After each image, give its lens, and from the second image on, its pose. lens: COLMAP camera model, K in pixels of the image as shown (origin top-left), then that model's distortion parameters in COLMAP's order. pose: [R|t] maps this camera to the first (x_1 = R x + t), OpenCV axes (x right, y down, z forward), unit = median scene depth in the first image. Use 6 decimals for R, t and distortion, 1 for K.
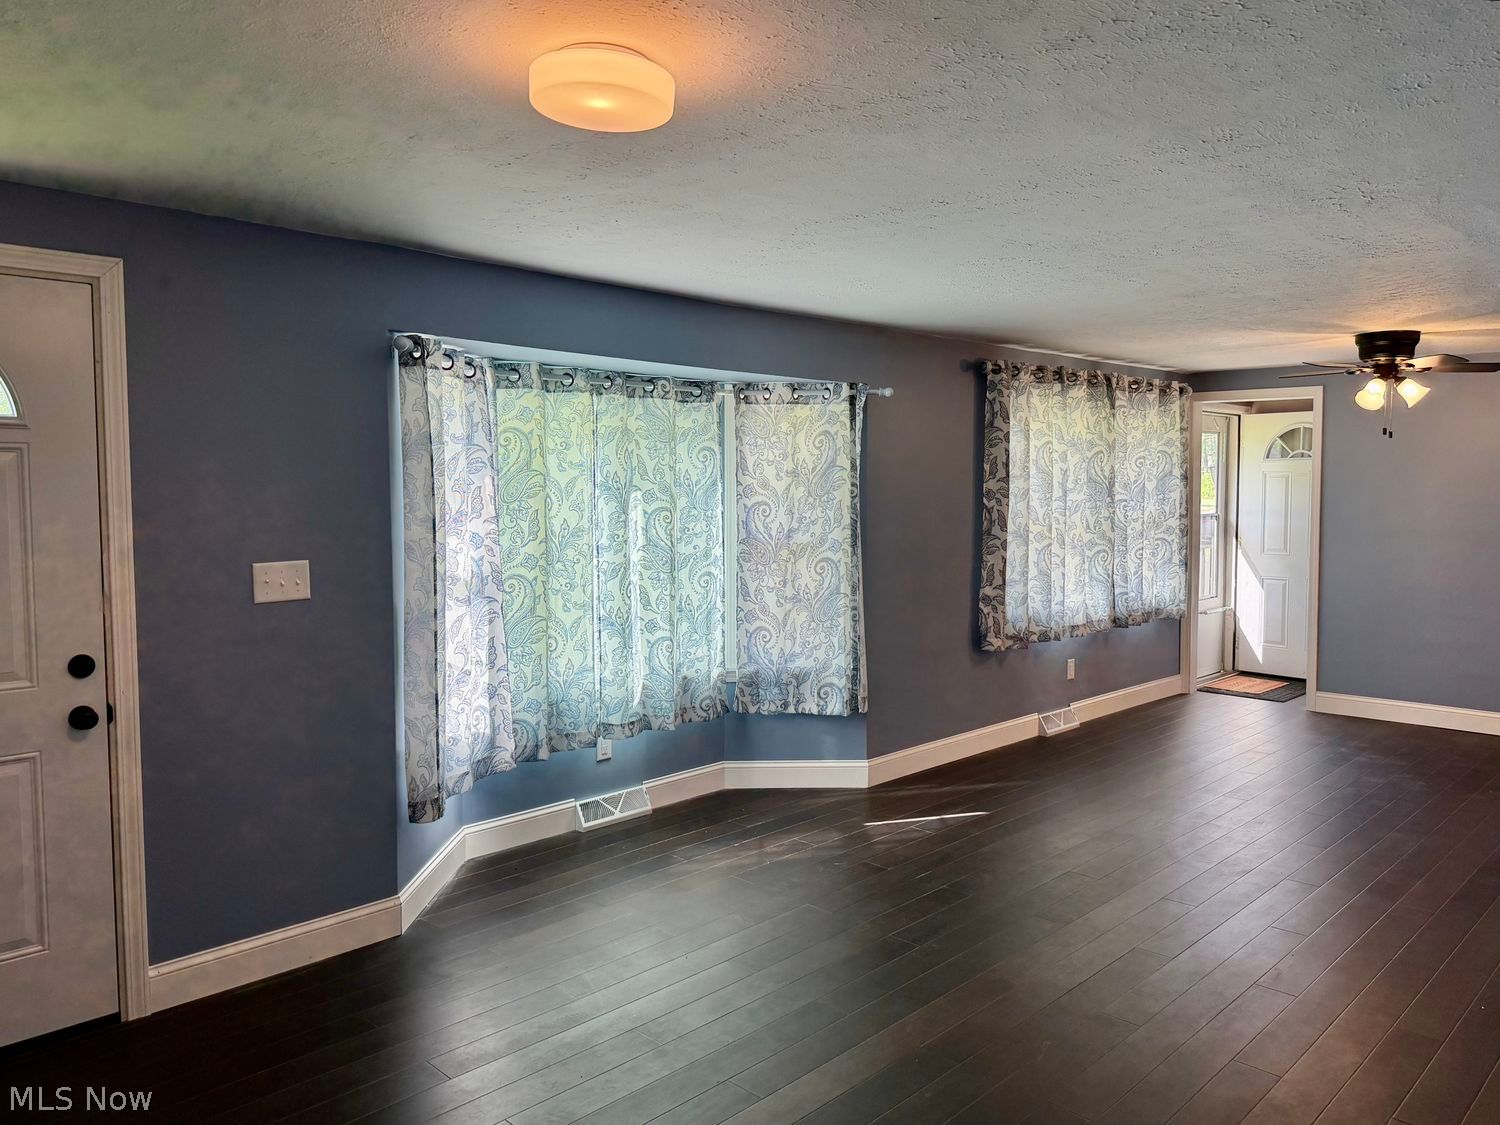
lens RADIAL K [[1050.0, 0, 718.0], [0, 1050.0, 567.7], [0, 0, 1]] dist [0.073955, -0.109348]
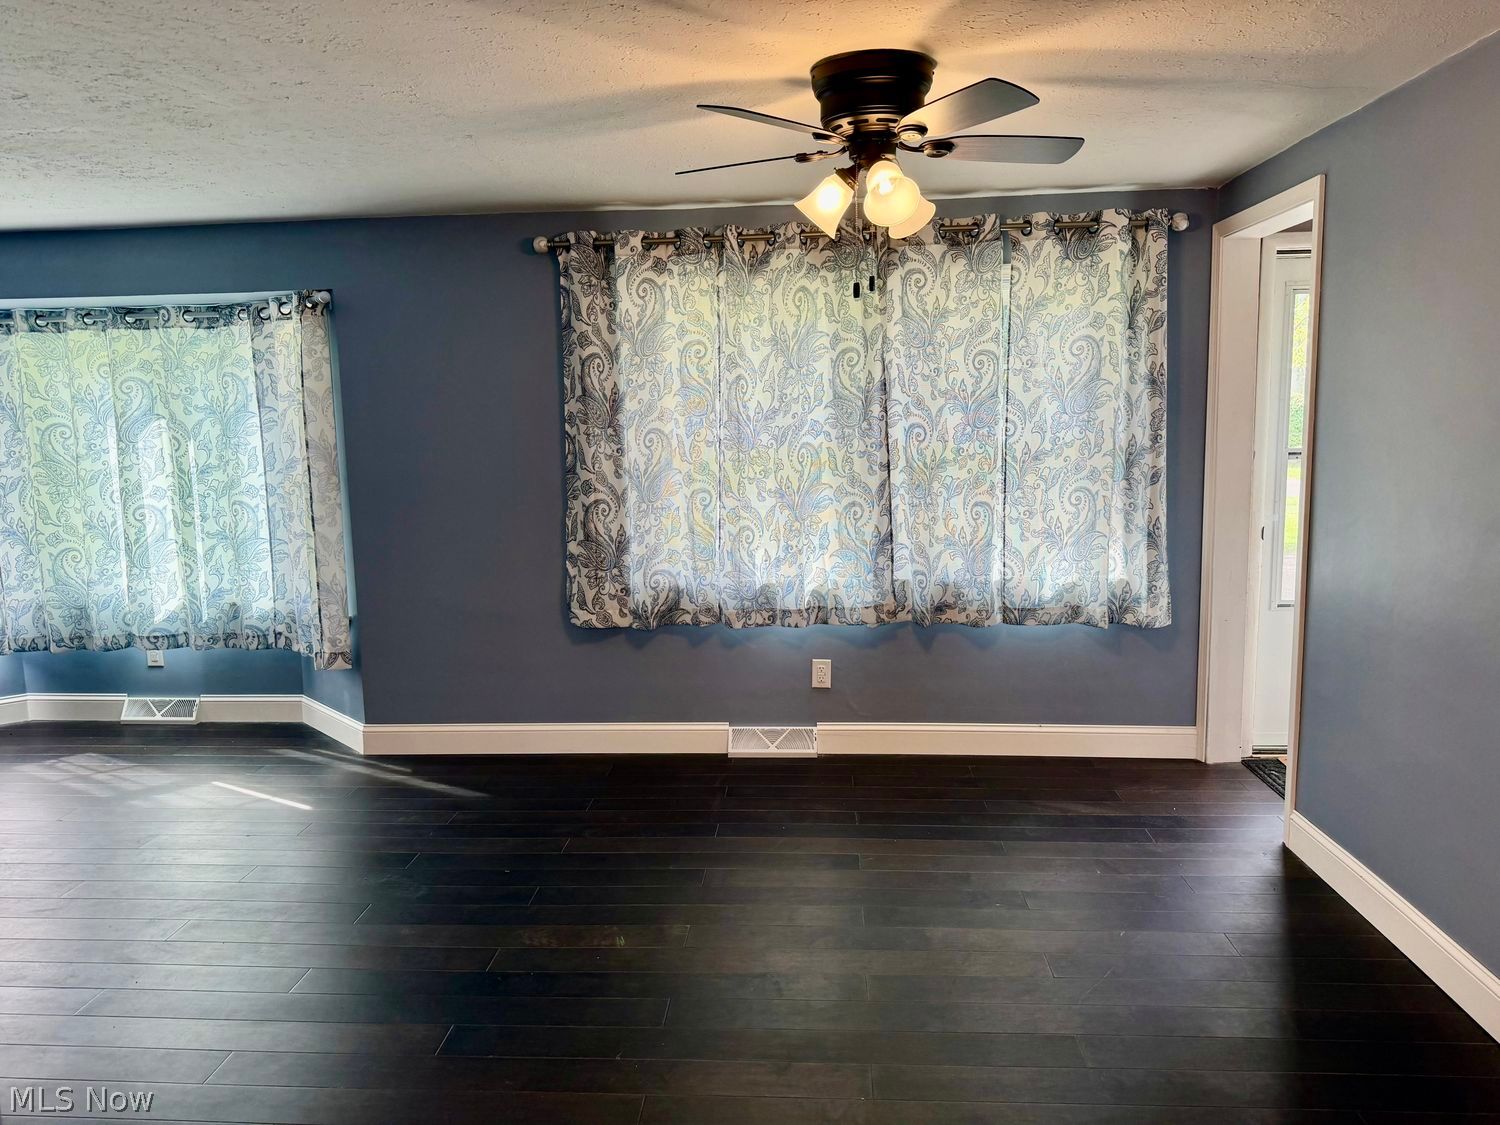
lens RADIAL K [[1050.0, 0, 748.8], [0, 1050.0, 574.3], [0, 0, 1]] dist [0.073955, -0.109348]
pose [[0.678159, 0.105364, -0.727323, 1.011280], [-0.036521, 0.993278, 0.109840, -0.052687], [0.734007, -0.047927, 0.677449, 0.651236]]
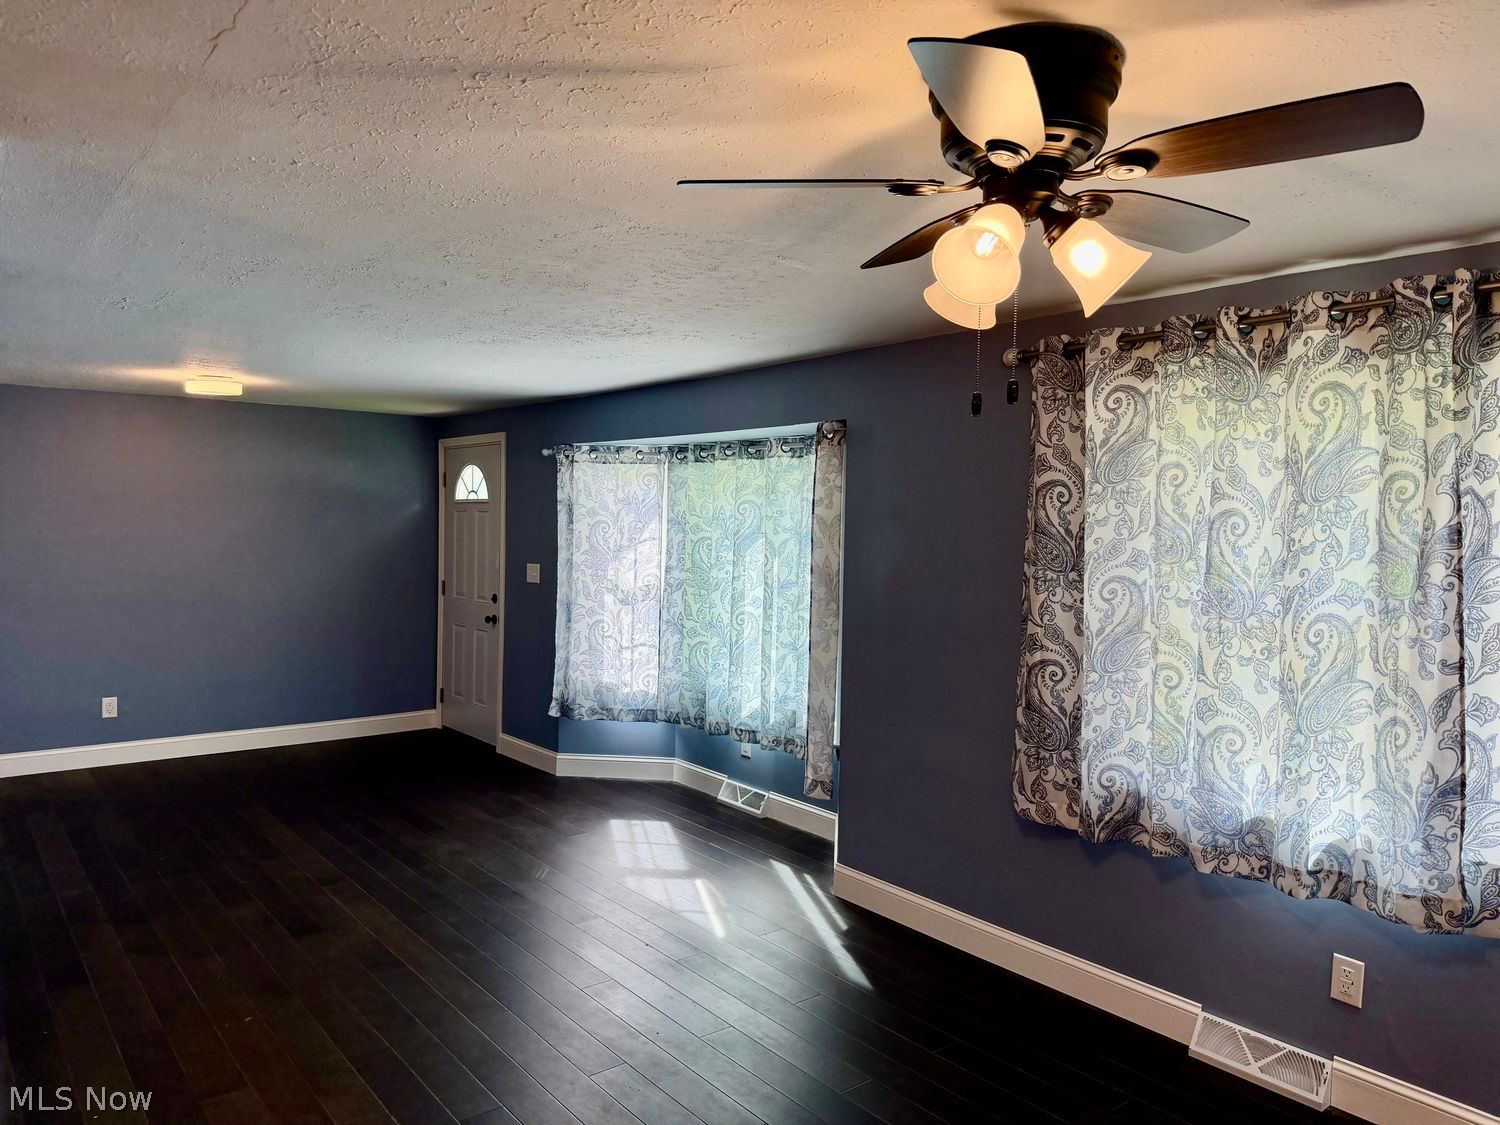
lens RADIAL K [[1050.0, 0, 746.0], [0, 1050.0, 552.6], [0, 0, 1]] dist [0.073955, -0.109348]
pose [[-0.094267, 0.034650, -0.994944, 0.998029], [-0.086278, 0.995350, 0.042838, -0.095614], [0.991801, 0.089880, -0.090839, 1.000833]]
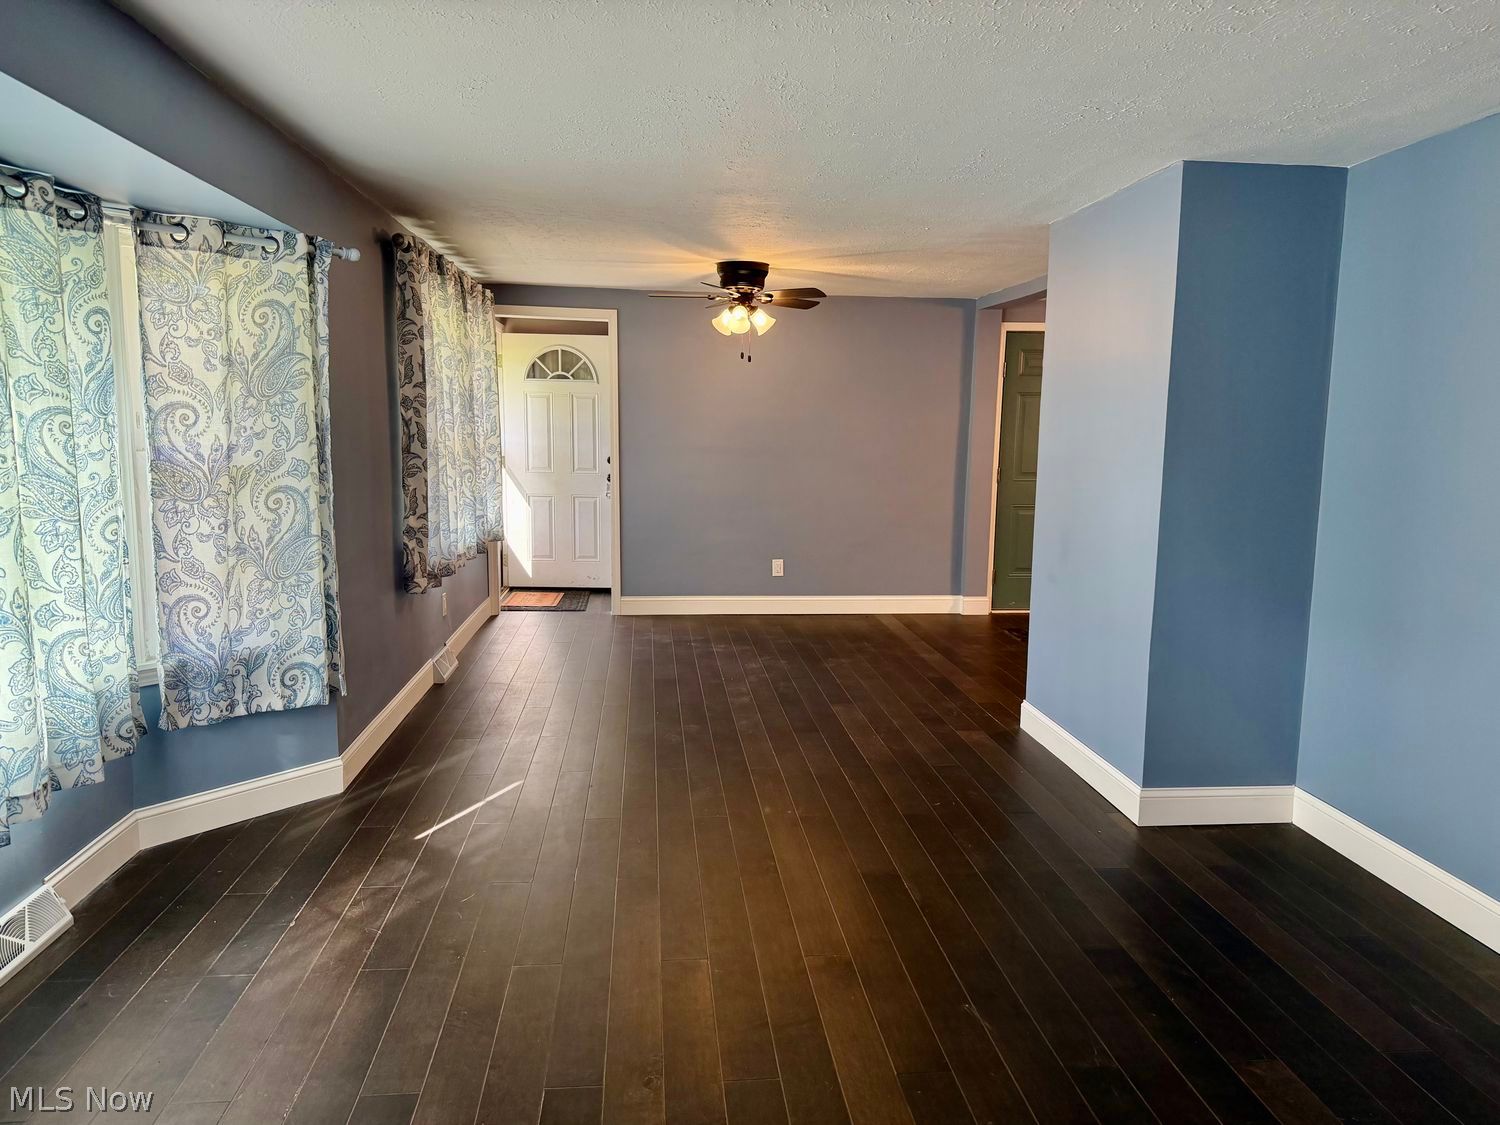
lens RADIAL K [[1050.0, 0, 740.5], [0, 1050.0, 577.5], [0, 0, 1]] dist [0.073955, -0.109348]
pose [[0.623640, -0.102333, 0.774985, -0.257010], [0.039615, 0.994258, 0.099408, -0.007353], [-0.780707, -0.031294, 0.624113, 0.318184]]
